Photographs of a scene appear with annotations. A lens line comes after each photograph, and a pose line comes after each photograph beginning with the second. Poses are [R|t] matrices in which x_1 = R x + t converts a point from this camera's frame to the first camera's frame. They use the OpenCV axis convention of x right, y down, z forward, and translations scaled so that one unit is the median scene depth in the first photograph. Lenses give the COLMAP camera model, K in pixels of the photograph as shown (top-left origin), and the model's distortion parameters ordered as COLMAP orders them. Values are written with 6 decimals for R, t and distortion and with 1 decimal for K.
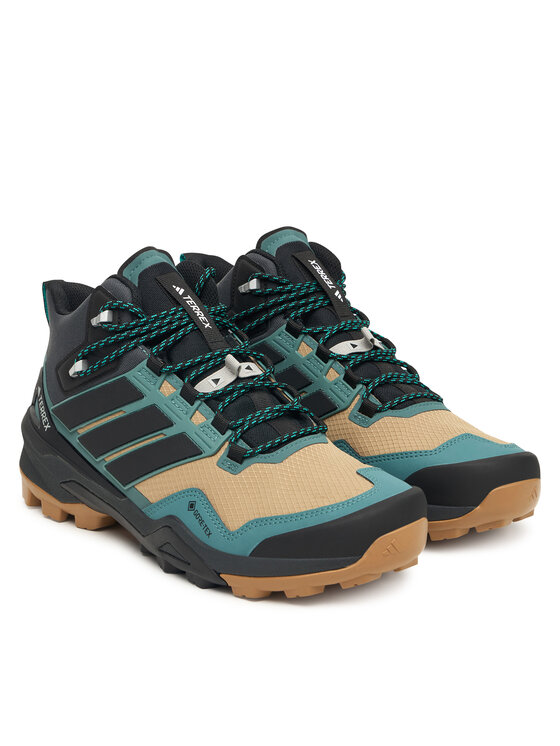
lens RADIAL K [[1461.2, 0, 280.0], [0, 1461.2, 373.0], [0, 0, 1]] dist [0.003709, -0.011854]
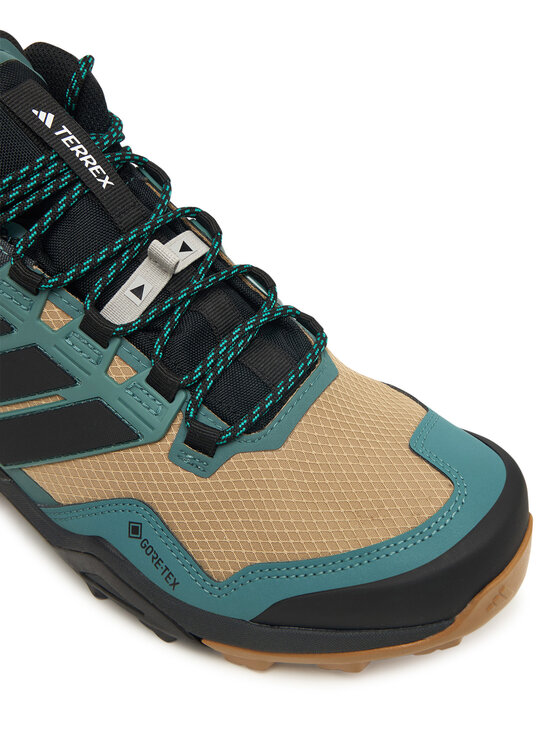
lens RADIAL K [[846.3, 0, 280.0], [0, 846.3, 373.0], [0, 0, 1]] dist [-0.121119, -0.019295]
pose [[0.968527, -0.134639, 0.209353, -0.064253], [0.030461, 0.898868, 0.437159, -0.108493], [-0.247039, -0.417023, 0.874679, 0.696931]]
